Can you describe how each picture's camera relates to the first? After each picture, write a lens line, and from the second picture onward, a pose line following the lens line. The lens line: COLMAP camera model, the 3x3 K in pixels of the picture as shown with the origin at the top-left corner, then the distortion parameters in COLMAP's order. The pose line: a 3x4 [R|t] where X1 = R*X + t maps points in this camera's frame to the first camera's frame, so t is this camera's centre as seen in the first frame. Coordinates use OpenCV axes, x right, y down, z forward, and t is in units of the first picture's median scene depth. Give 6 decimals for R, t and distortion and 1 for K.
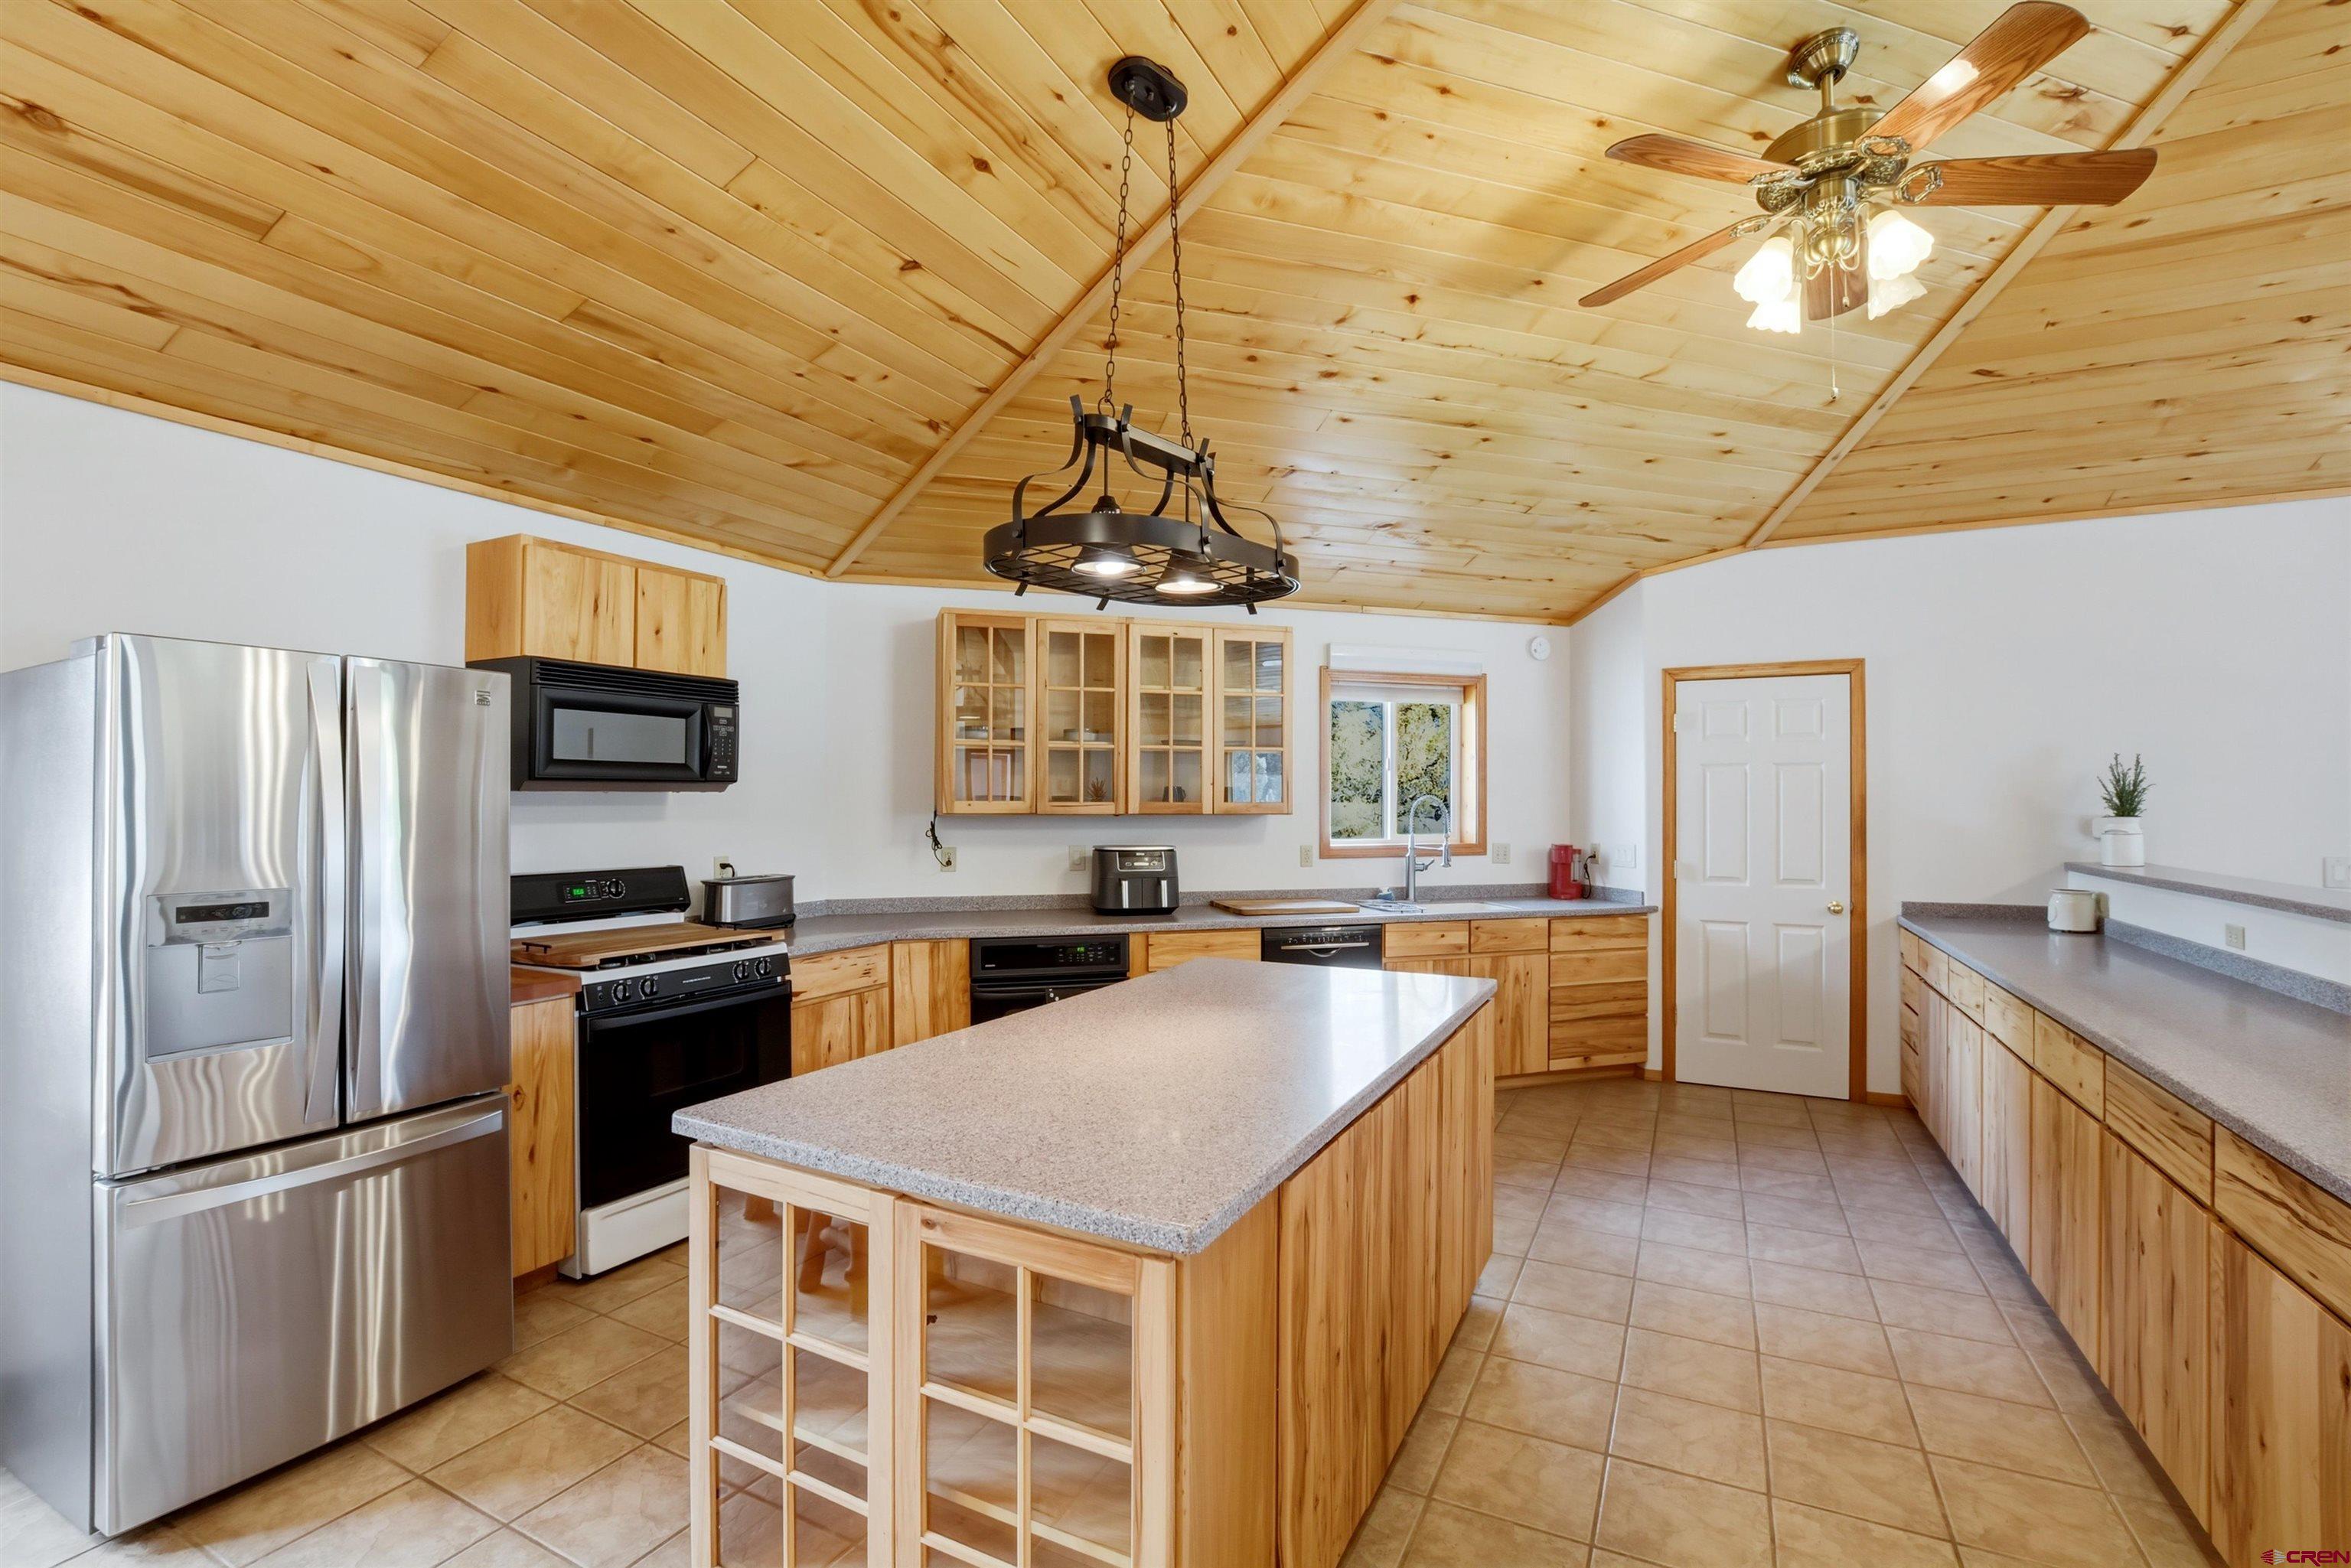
lens RADIAL K [[1053.0, 0, 1175.5], [0, 1053.0, 784.0], [0, 0, 1]] dist [-0.000868, -0.000147]
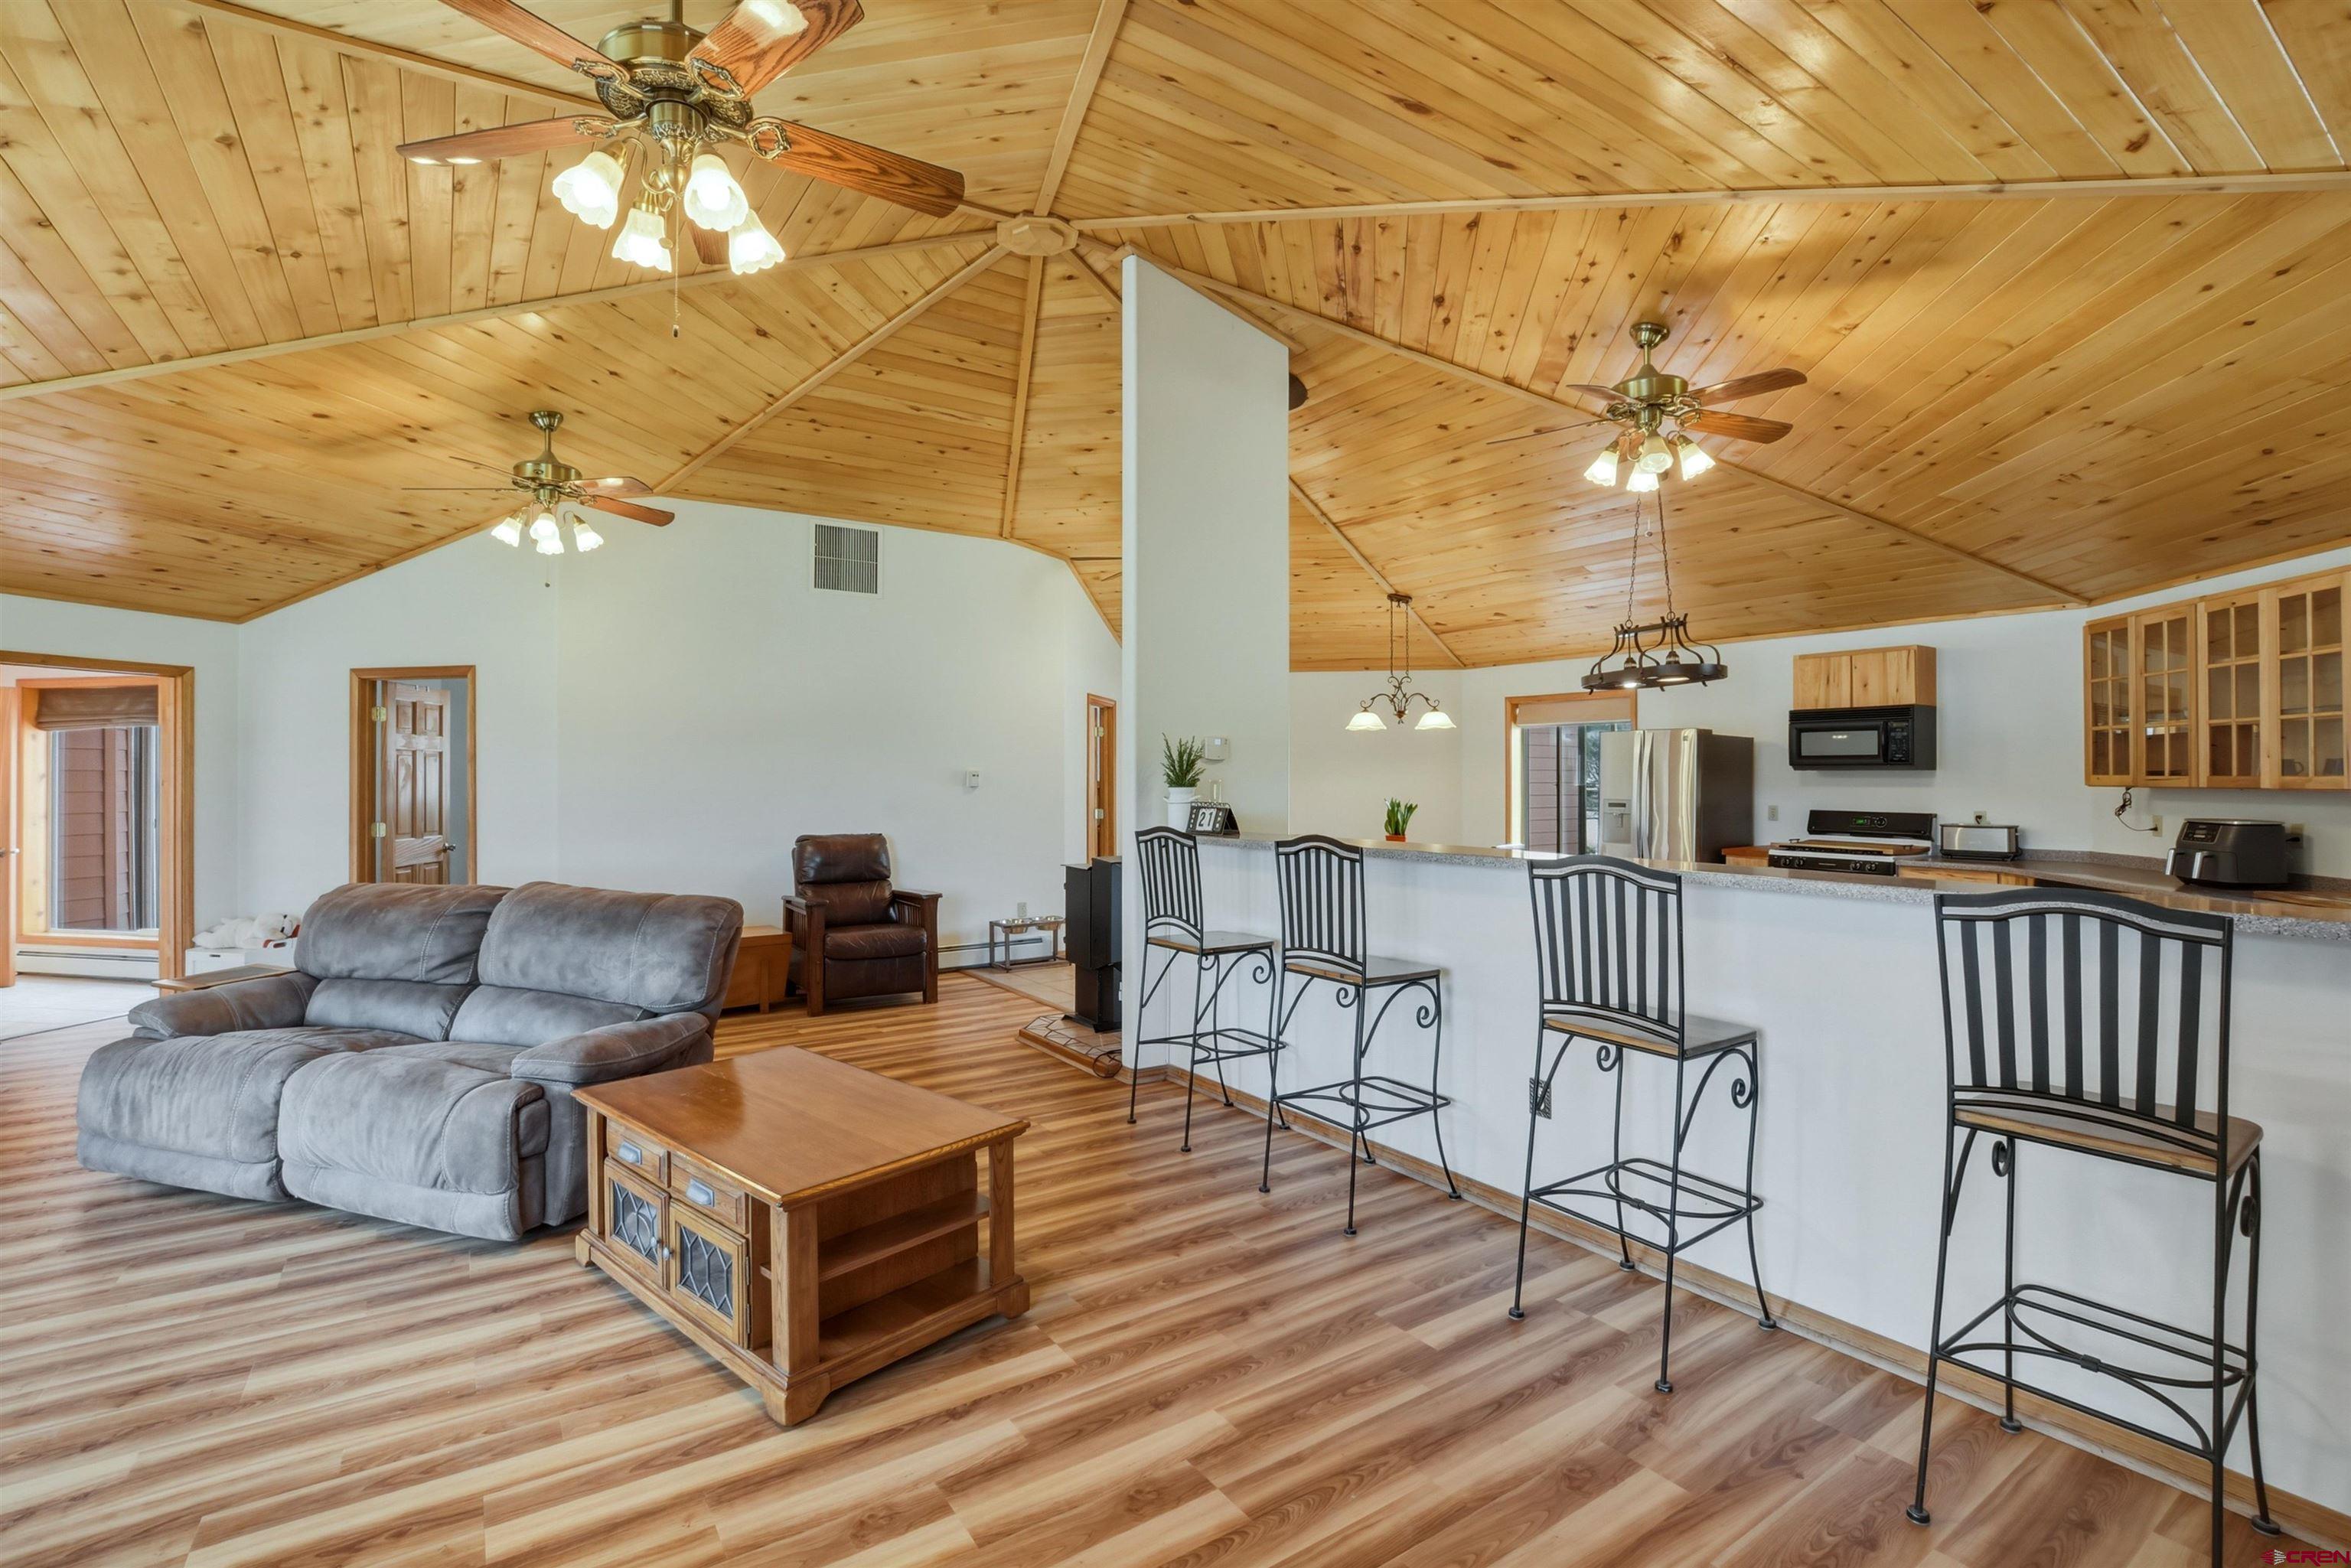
lens RADIAL K [[1077.6, 0, 1175.5], [0, 1077.6, 784.0], [0, 0, 1]] dist [-0.031074, 0.005377]
pose [[-0.472035, 0.004533, -0.881568, 1.410107], [0.007837, 0.999969, 0.000946, 0.016586], [0.881545, -0.006463, -0.472055, 0.640705]]
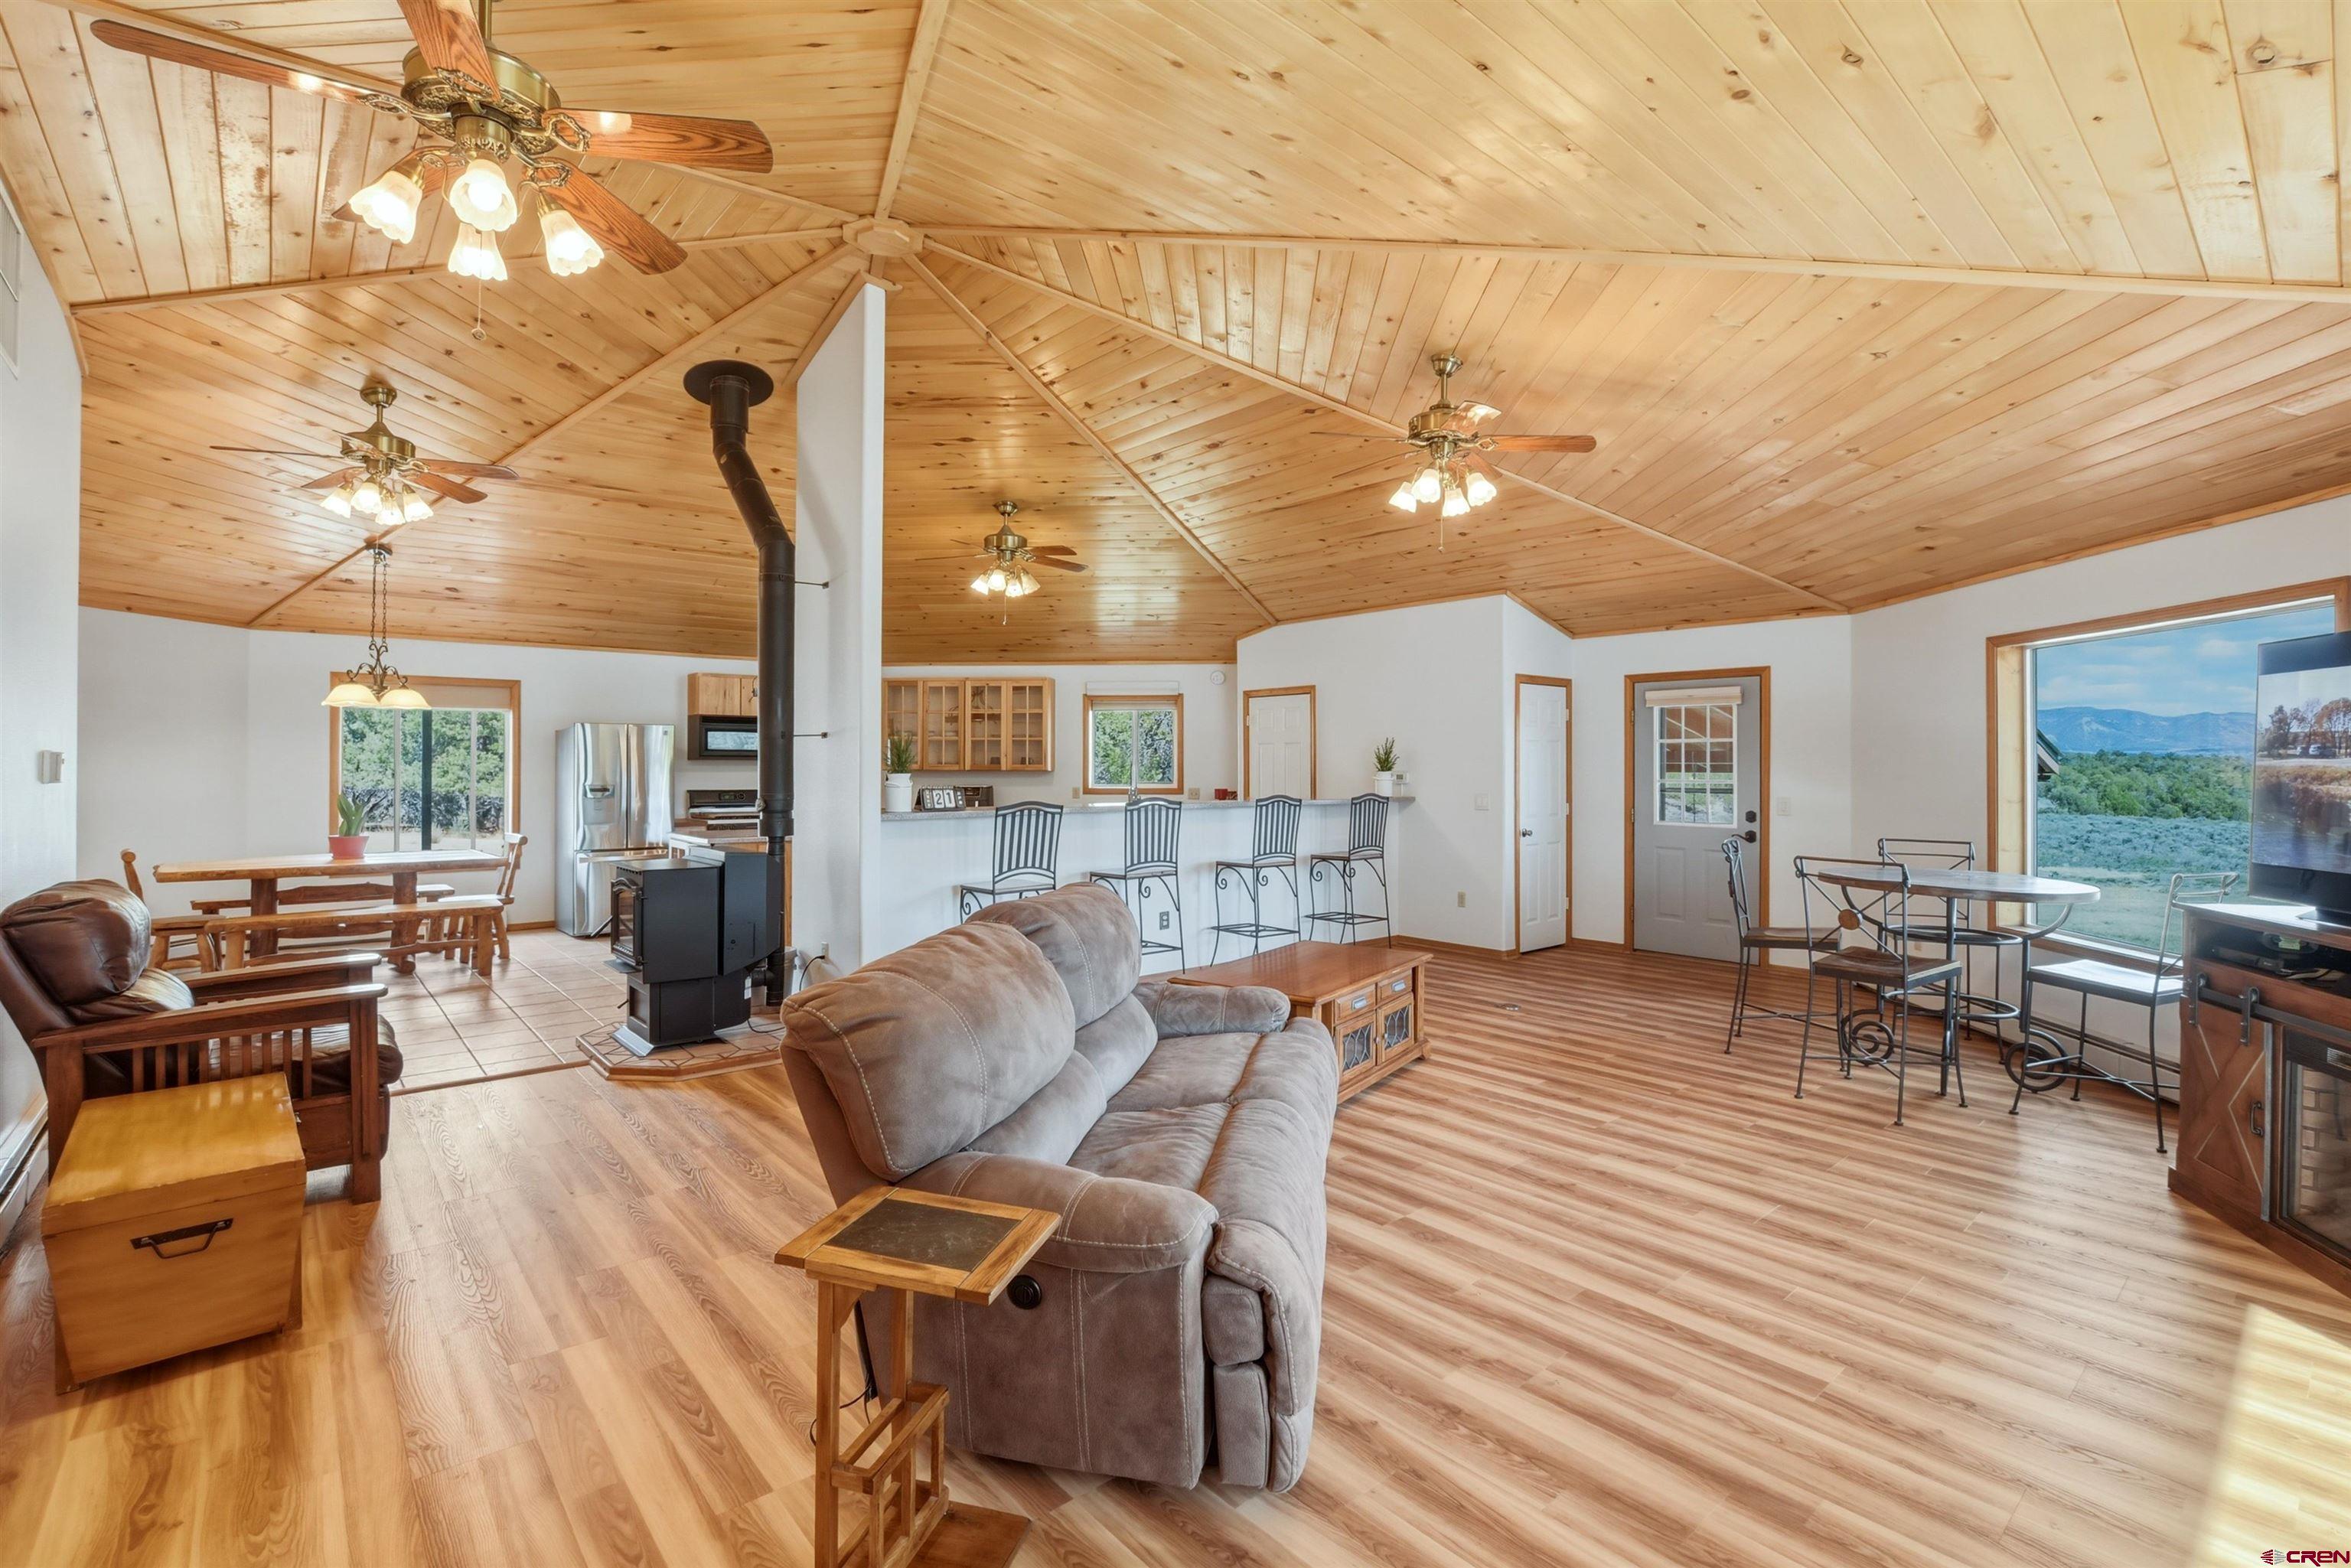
lens RADIAL K [[1053.0, 0, 1175.5], [0, 1053.0, 784.0], [0, 0, 1]] dist [-0.000868, -0.000147]
pose [[0.926036, 0.003576, -0.377418, 1.225903], [0.007657, 0.999571, 0.028258, 0.000069], [0.377358, -0.029058, 0.925612, -0.873736]]
